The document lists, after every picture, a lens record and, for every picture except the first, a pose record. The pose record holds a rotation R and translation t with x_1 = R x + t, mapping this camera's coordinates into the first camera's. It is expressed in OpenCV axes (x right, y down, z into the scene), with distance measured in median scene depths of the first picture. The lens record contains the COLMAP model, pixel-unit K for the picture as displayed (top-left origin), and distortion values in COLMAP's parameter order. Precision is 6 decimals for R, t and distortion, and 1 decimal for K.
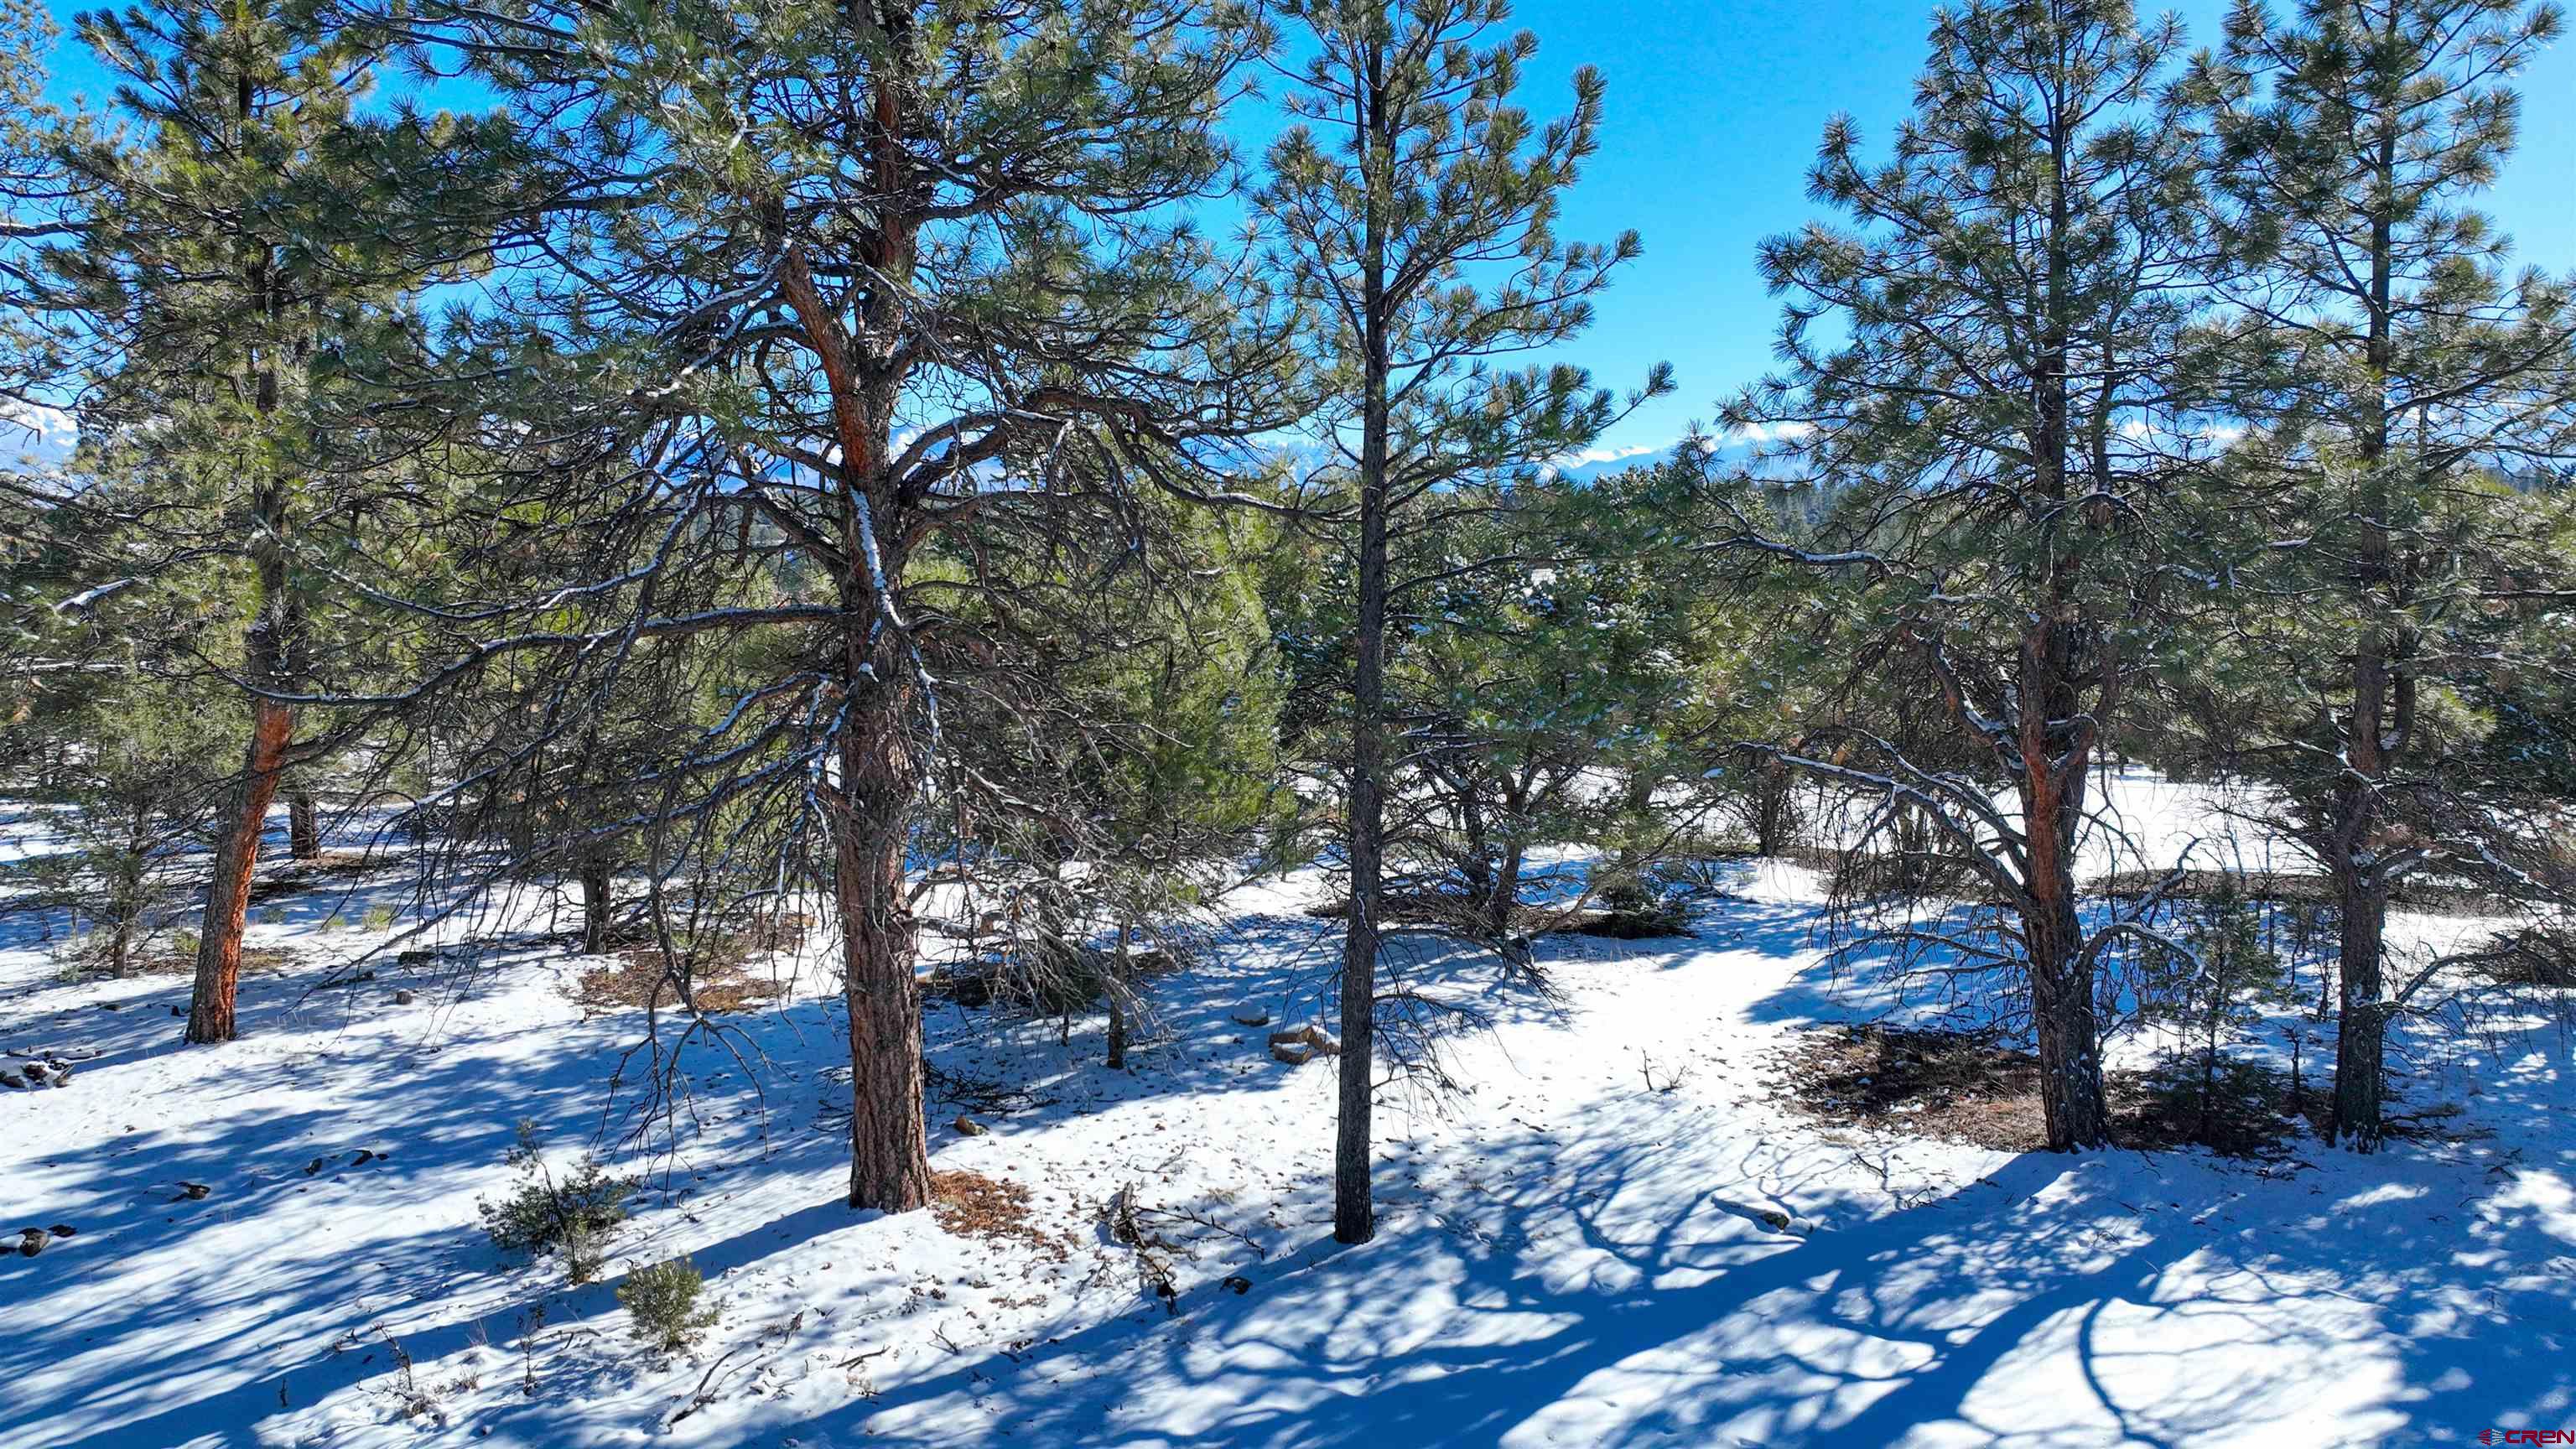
lens RADIAL K [[1853.6, 0, 1288.0], [0, 1853.6, 724.5], [0, 0, 1]] dist [-0.008662, 0.025988]
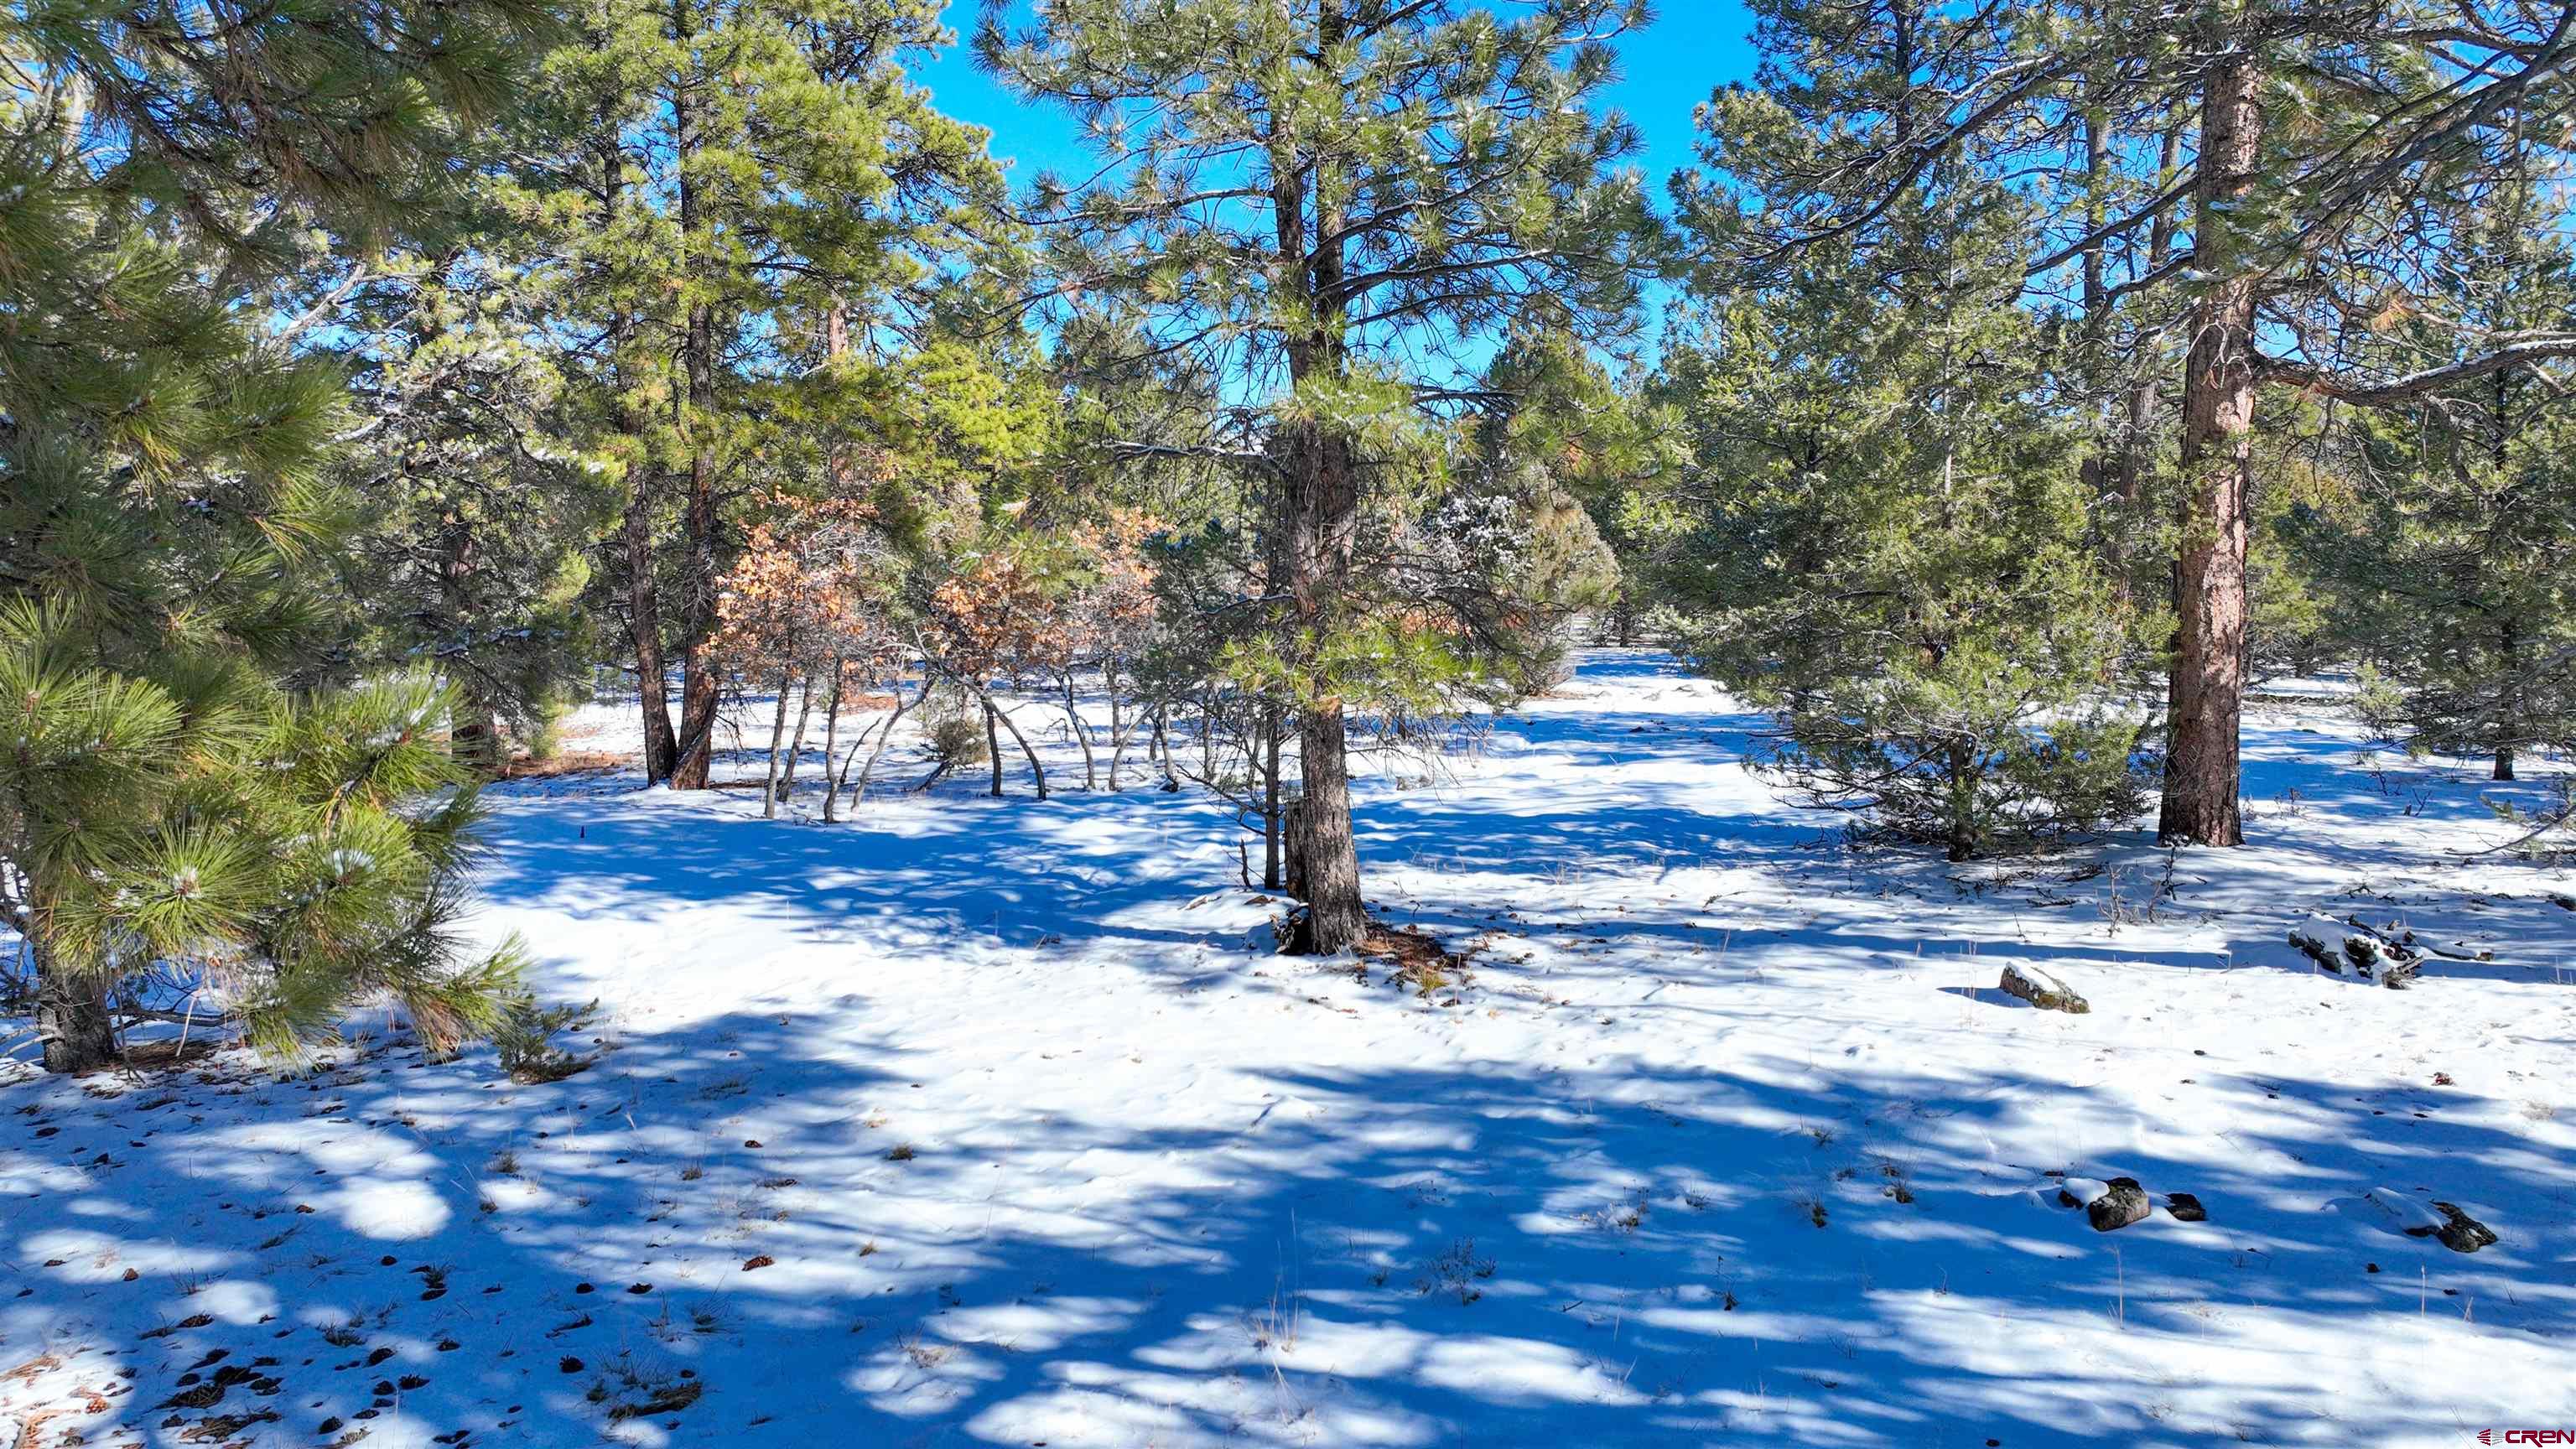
lens RADIAL K [[1853.6, 0, 1288.0], [0, 1853.6, 724.5], [0, 0, 1]] dist [-0.008662, 0.025988]
pose [[0.272063, 0.101356, -0.956927, -0.196752], [-0.096669, 0.992286, 0.077617, 0.098214], [0.957411, 0.071389, 0.279763, 0.481850]]
